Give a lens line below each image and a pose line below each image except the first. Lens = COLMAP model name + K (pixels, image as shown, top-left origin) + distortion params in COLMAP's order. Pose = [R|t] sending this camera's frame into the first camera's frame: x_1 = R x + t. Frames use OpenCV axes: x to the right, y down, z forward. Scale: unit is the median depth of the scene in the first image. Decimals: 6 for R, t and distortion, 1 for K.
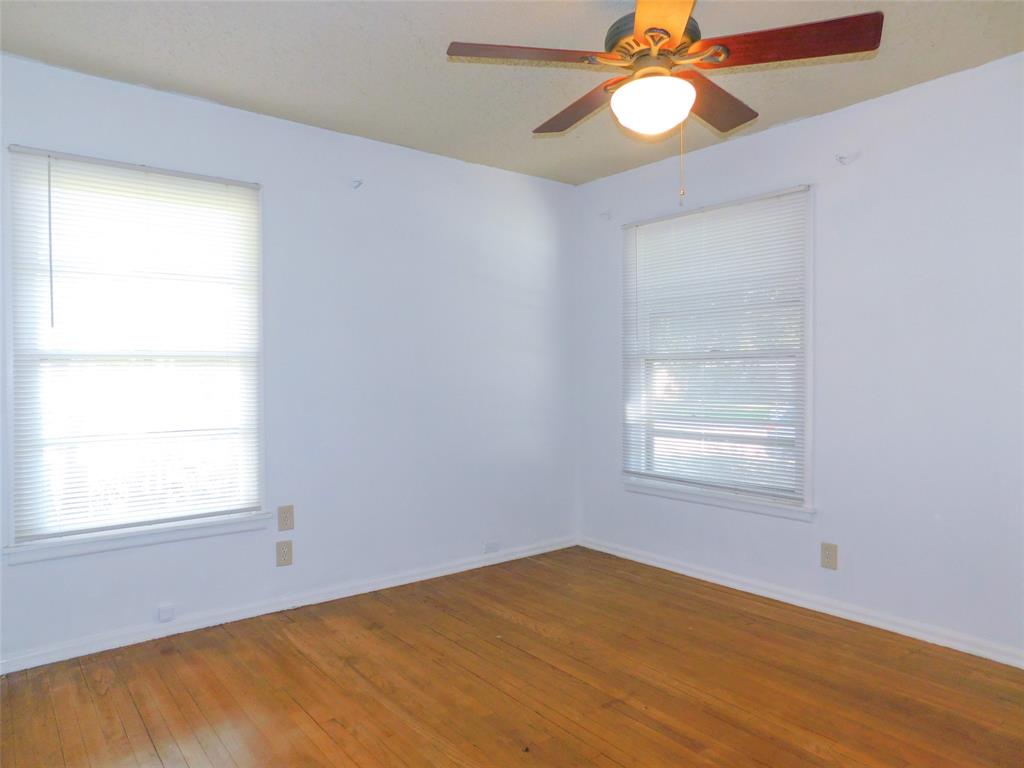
lens RADIAL K [[696.5, 0, 512.0], [0, 696.5, 384.0], [0, 0, 1]] dist [-0.064644, 0.052659]
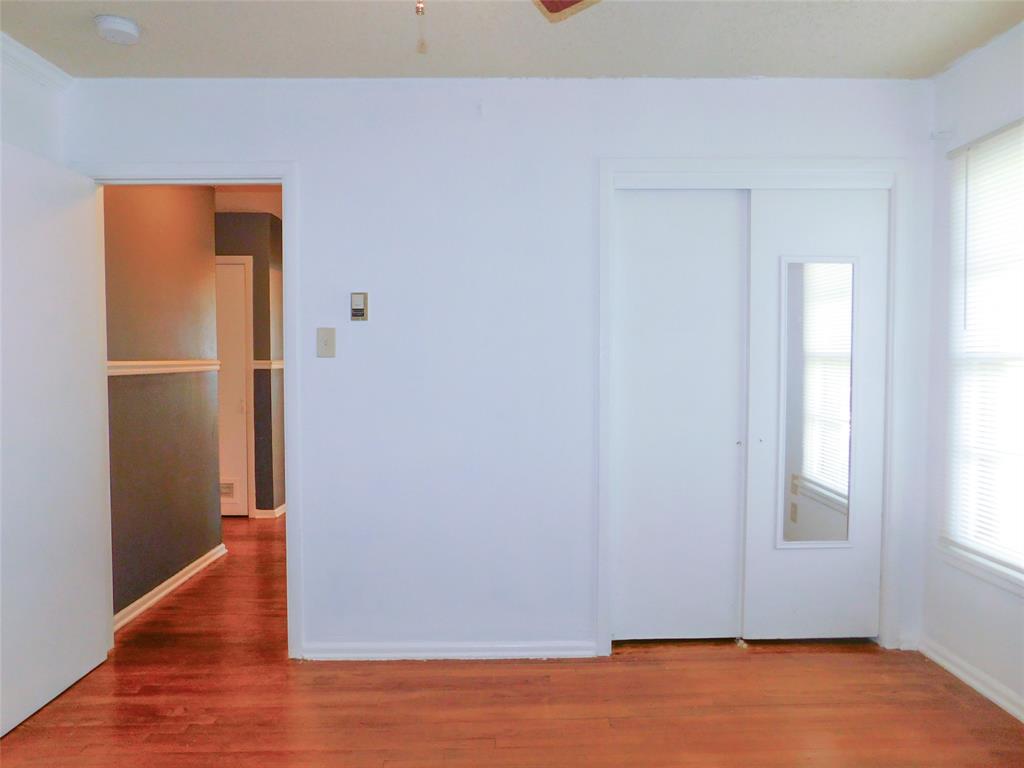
lens RADIAL K [[696.5, 0, 512.0], [0, 696.5, 384.0], [0, 0, 1]] dist [-0.064644, 0.052659]
pose [[-0.617158, 0.033722, -0.786116, 0.474416], [-0.008382, 0.998743, 0.049424, -0.049813], [0.786795, 0.037092, -0.616099, 1.109095]]
